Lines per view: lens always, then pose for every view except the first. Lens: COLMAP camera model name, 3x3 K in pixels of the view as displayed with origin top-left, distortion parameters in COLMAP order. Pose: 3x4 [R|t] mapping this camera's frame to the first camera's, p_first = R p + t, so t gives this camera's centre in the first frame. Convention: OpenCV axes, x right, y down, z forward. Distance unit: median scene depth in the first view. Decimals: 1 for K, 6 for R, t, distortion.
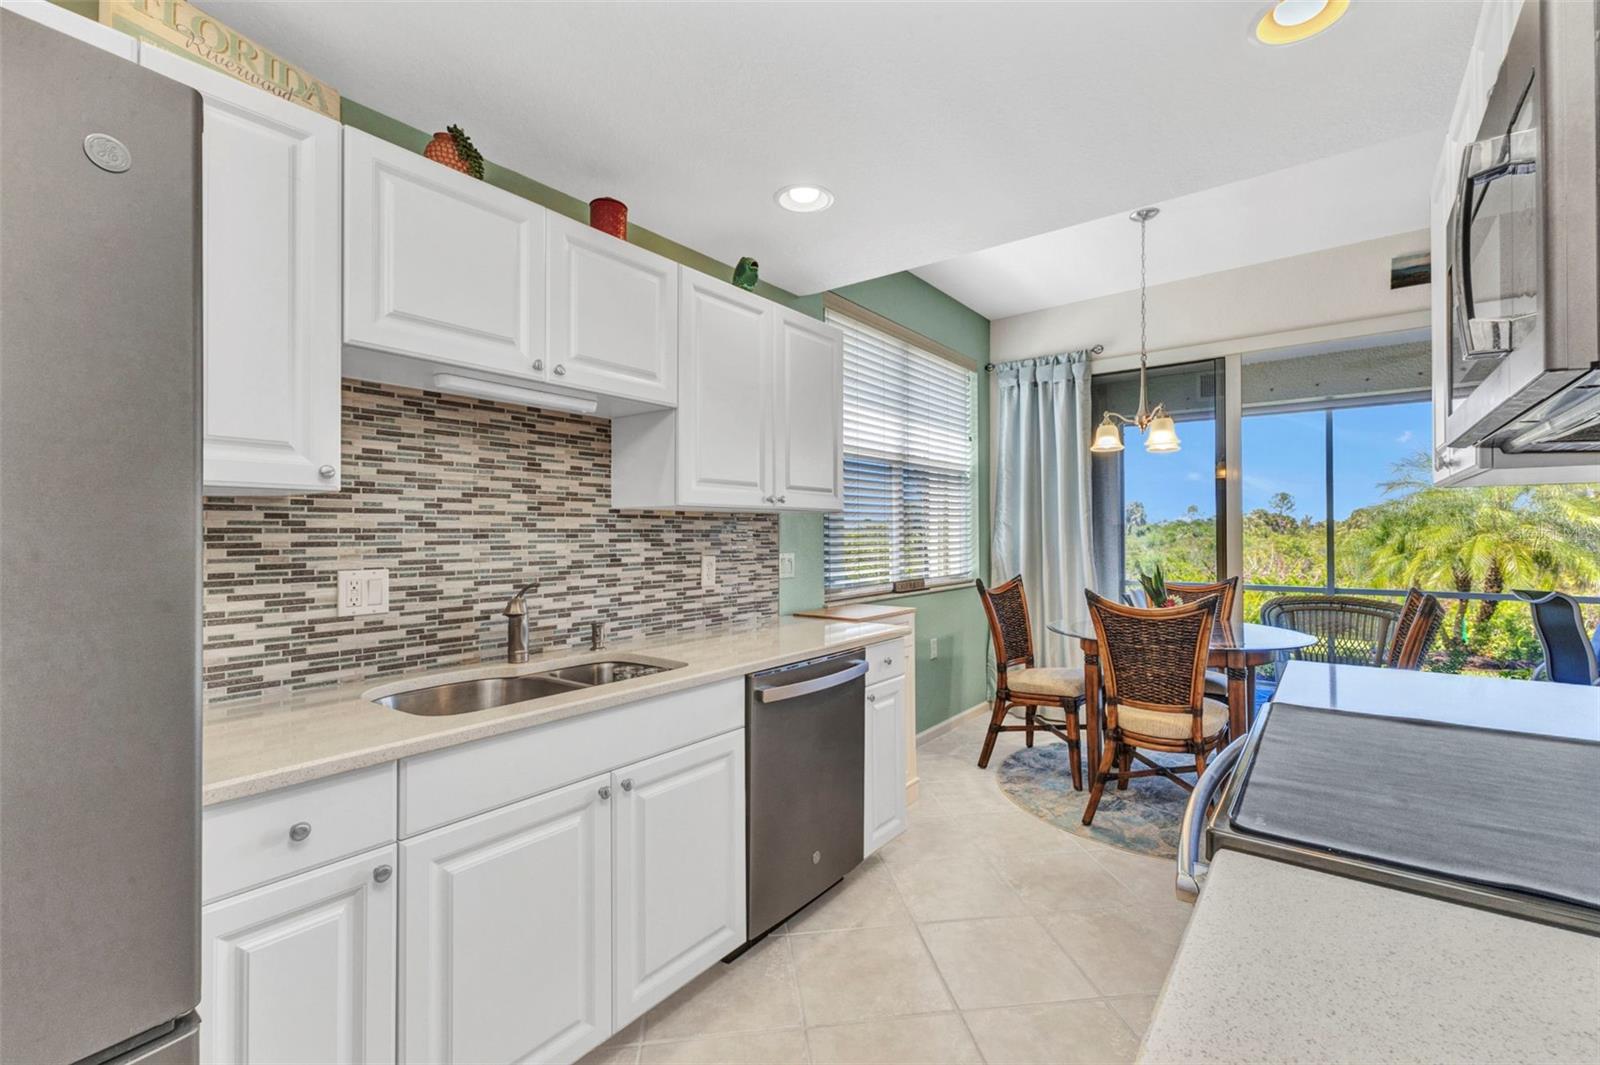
lens RADIAL K [[695.0, 0, 802.5], [0, 695.0, 522.0], [0, 0, 1]] dist [0.005687, -0.000732]
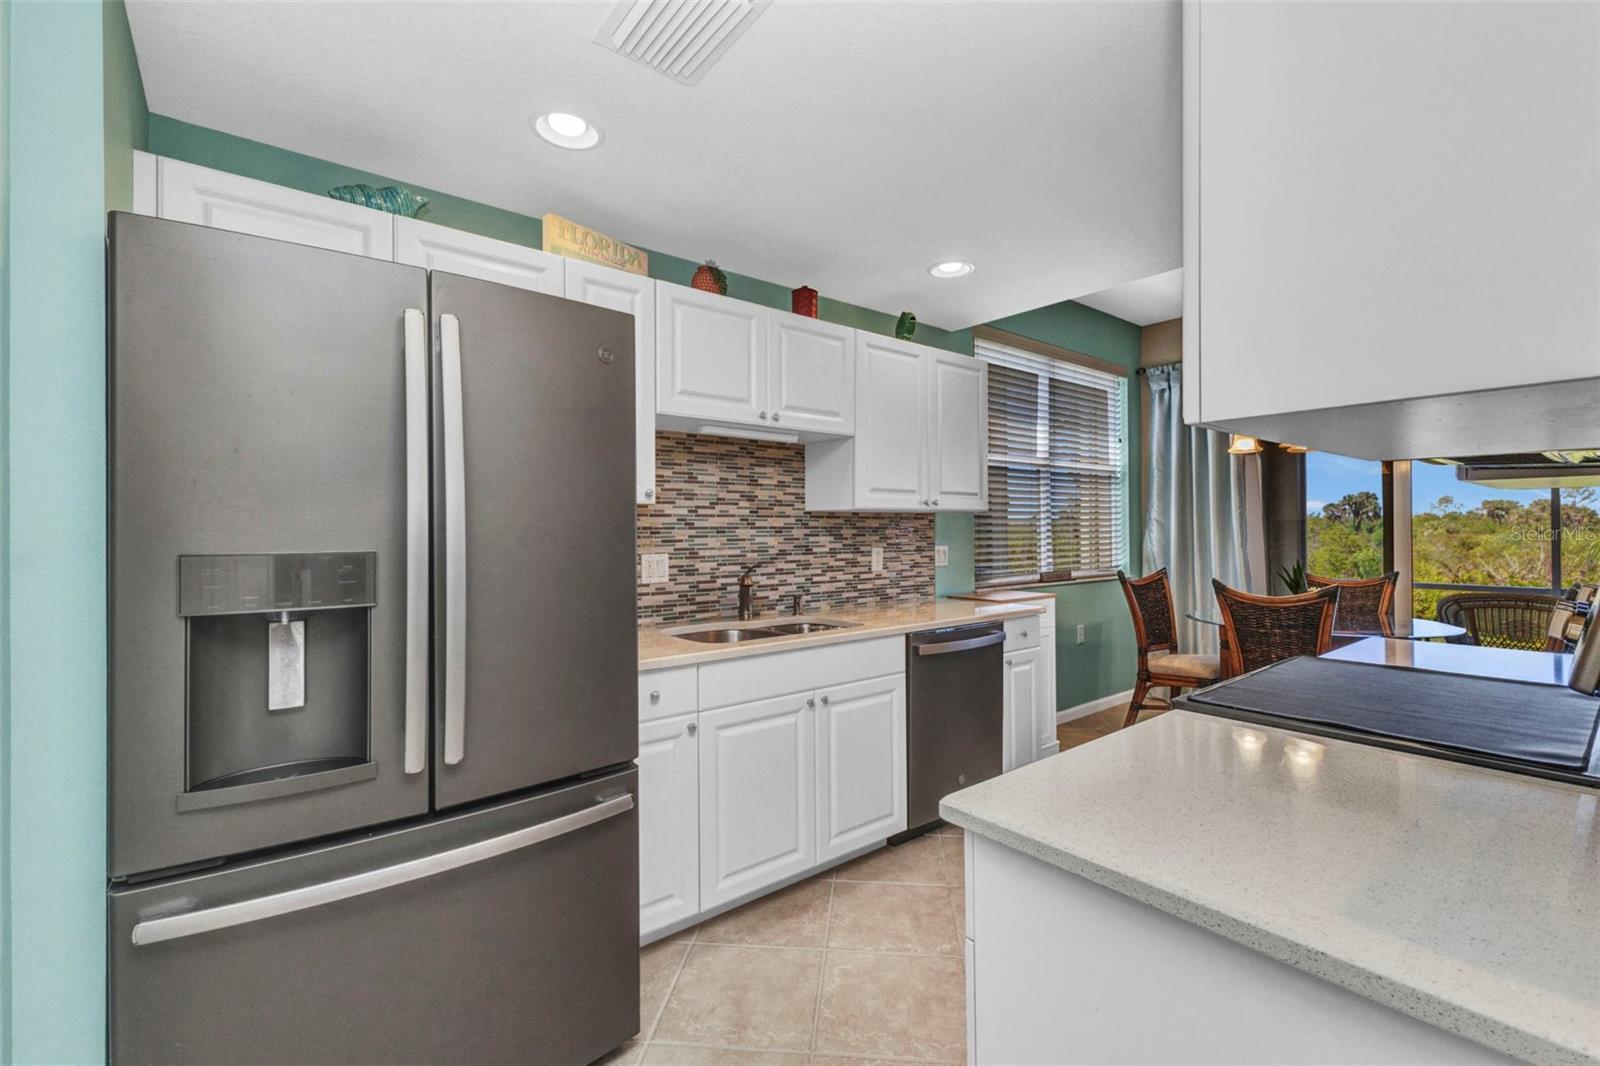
lens RADIAL K [[695.0, 0, 802.4], [0, 695.0, 525.6], [0, 0, 1]] dist [0.005687, -0.000732]
pose [[0.972205, -0.002523, -0.234119, 0.031574], [0.005069, 0.999934, 0.010273, -0.005373], [0.234077, -0.011174, 0.972154, -0.289690]]
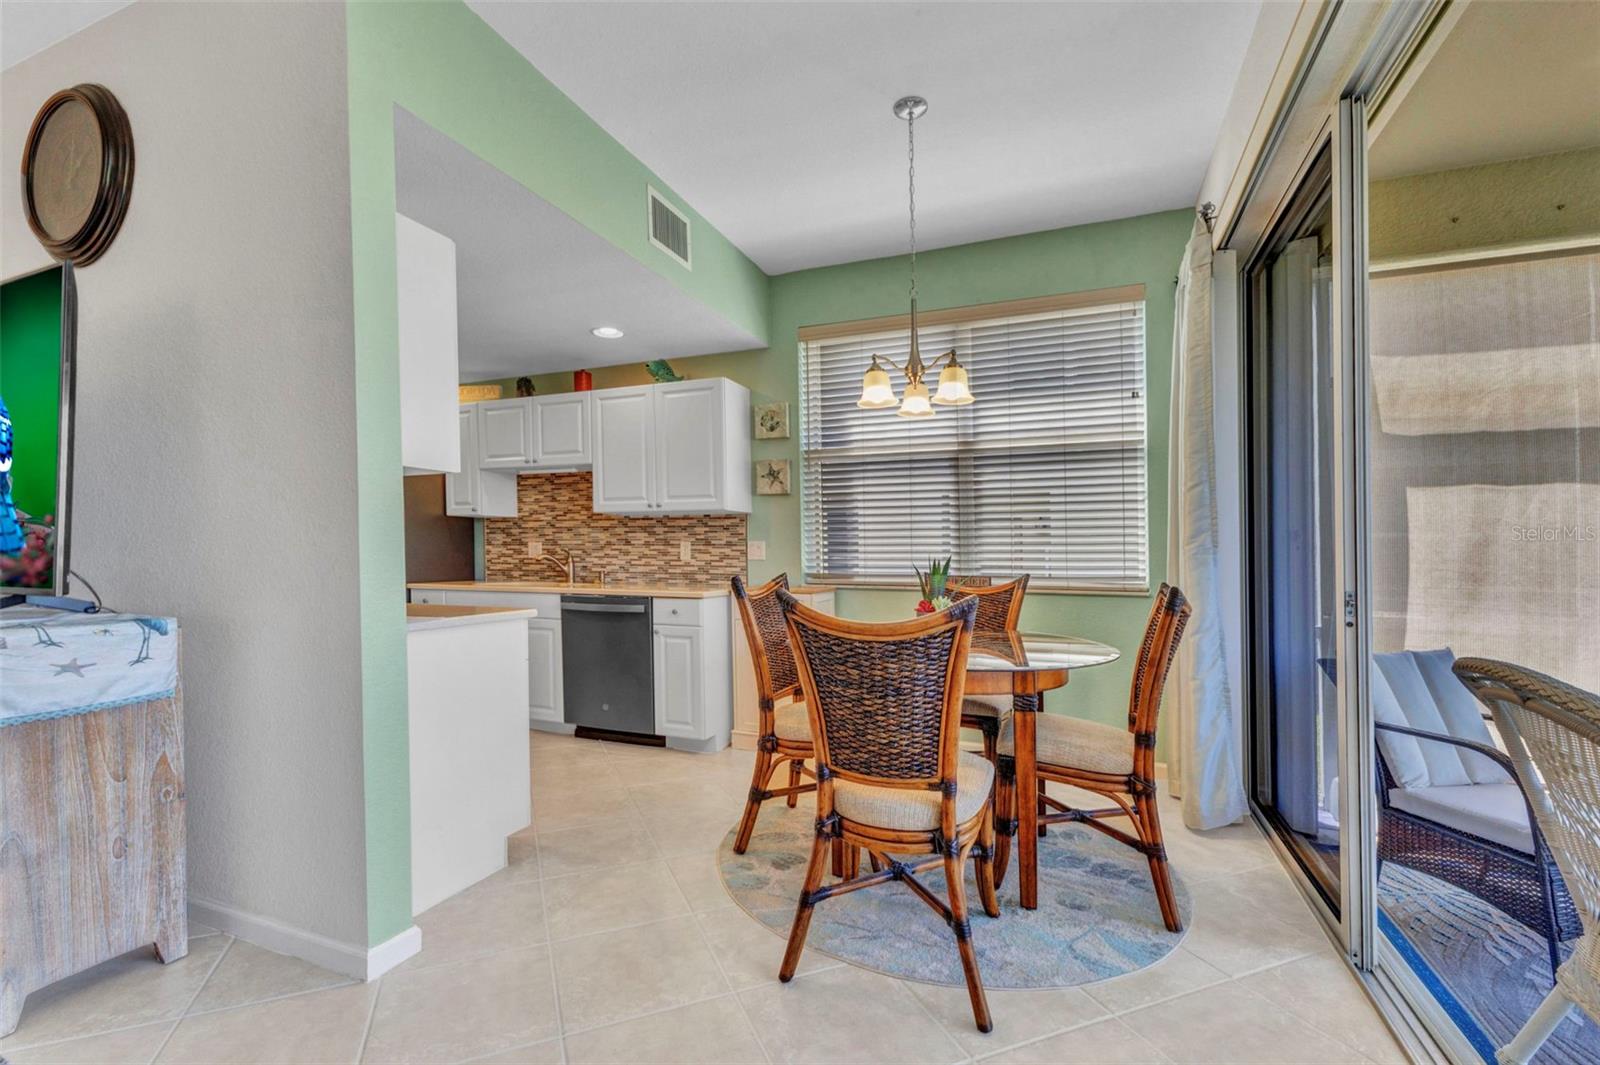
lens RADIAL K [[695.0, 0, 814.1], [0, 695.0, 547.4], [0, 0, 1]] dist [0.005687, -0.000732]
pose [[0.277519, -0.001255, -0.960719, 1.662105], [0.011715, 0.999929, 0.002077, 0.068643], [0.960649, -0.011831, 0.277514, 0.914575]]
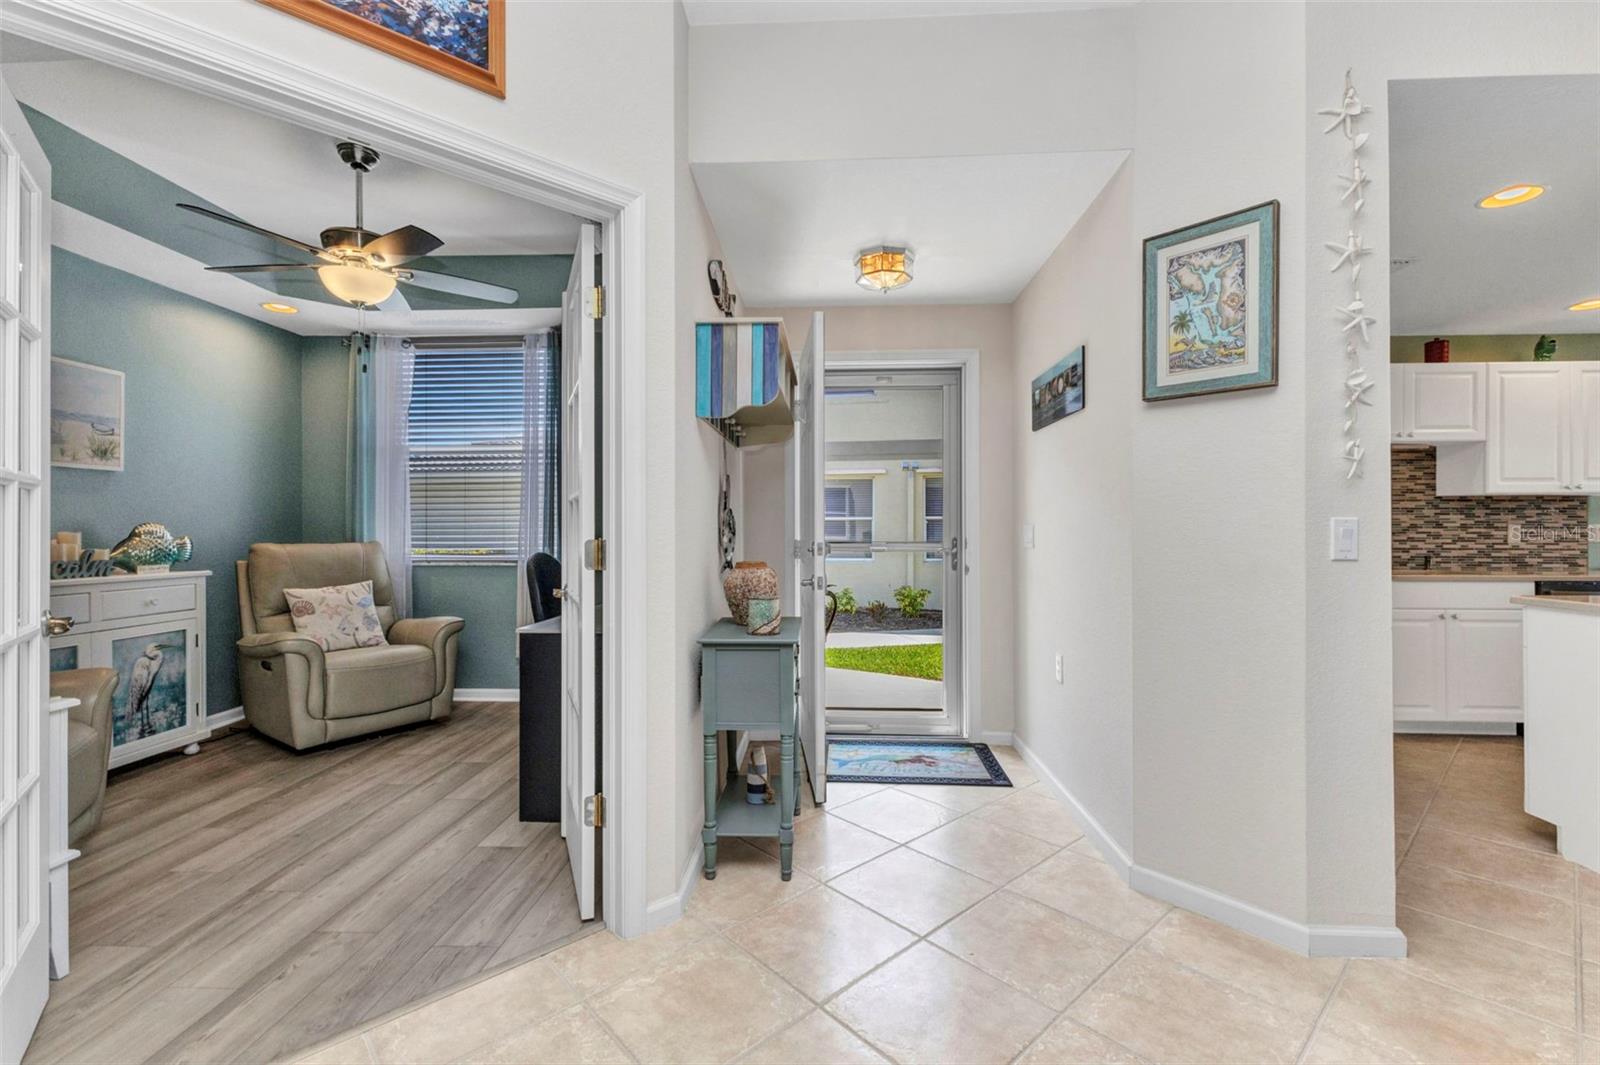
lens RADIAL K [[695.0, 0, 797.7], [0, 695.0, 528.3], [0, 0, 1]] dist [0.005687, -0.000732]
pose [[0.569536, 0.000938, -0.821966, 0.266488], [0.011474, 0.999893, 0.009092, 0.027295], [0.821887, -0.014609, 0.569464, -1.365356]]
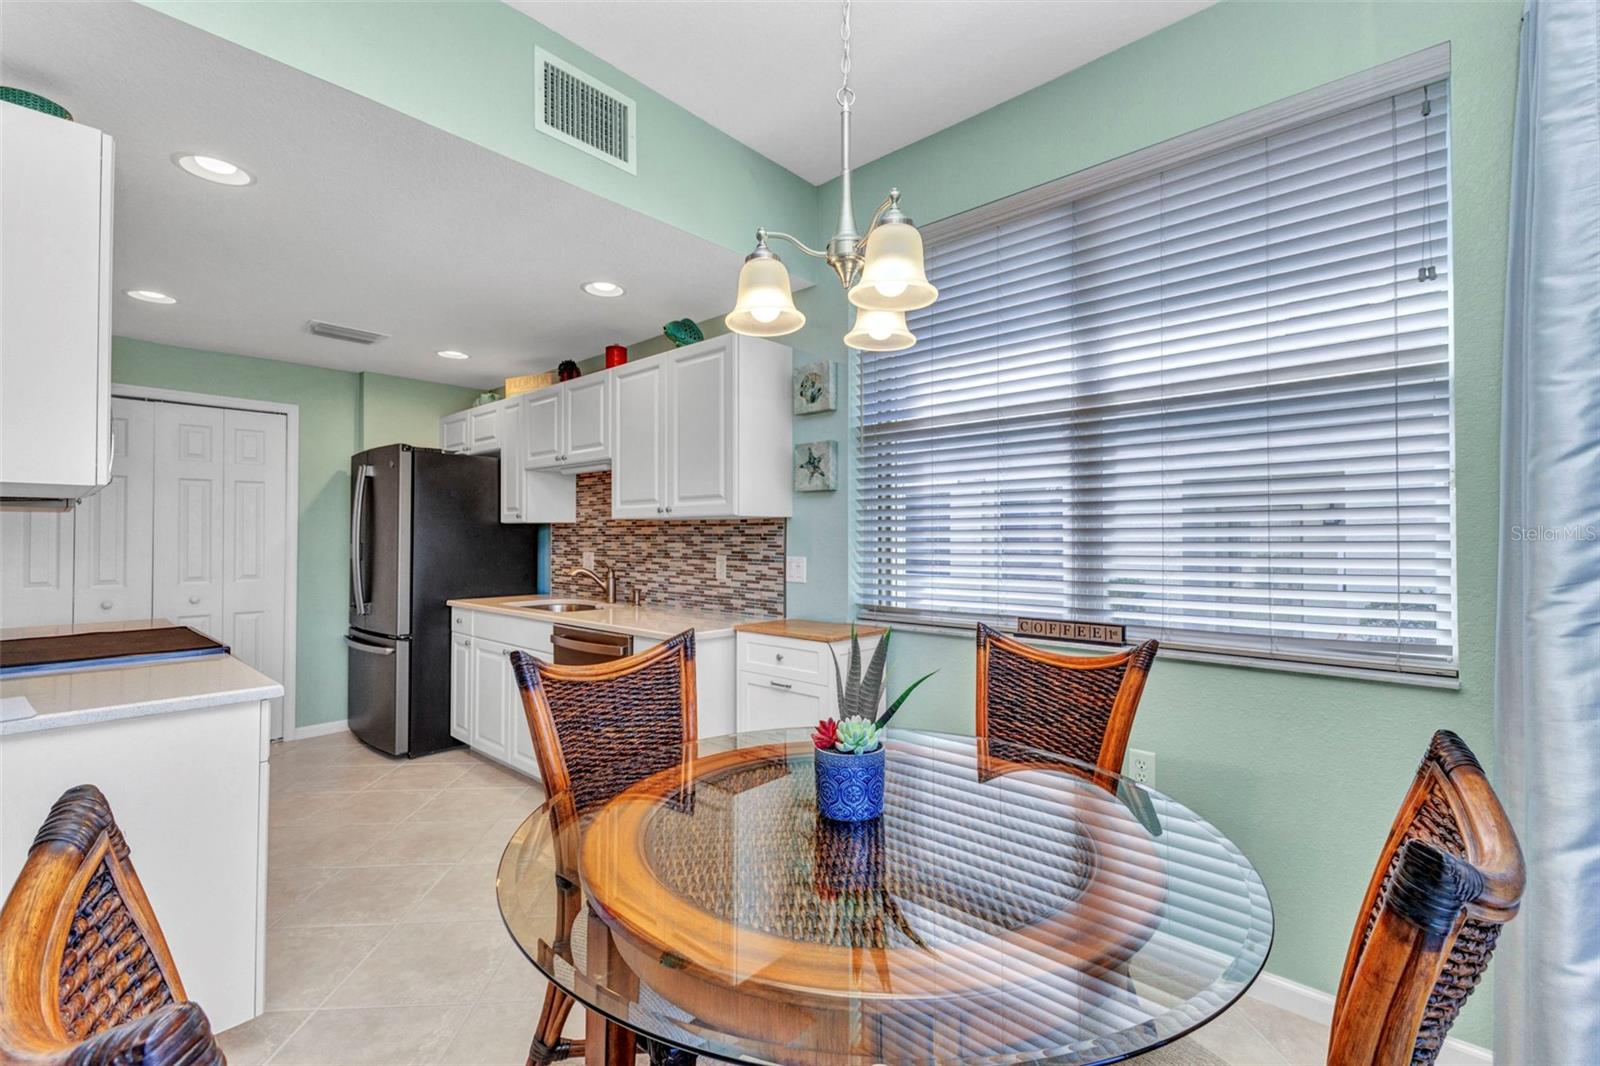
lens RADIAL K [[695.0, 0, 835.0], [0, 695.0, 537.0], [0, 0, 1]] dist [0.005687, -0.000732]
pose [[-0.059061, 0.000795, -0.998254, 1.203140], [0.015866, 0.999874, -0.000143, 0.021572], [0.998128, -0.015847, -0.059066, 1.397955]]
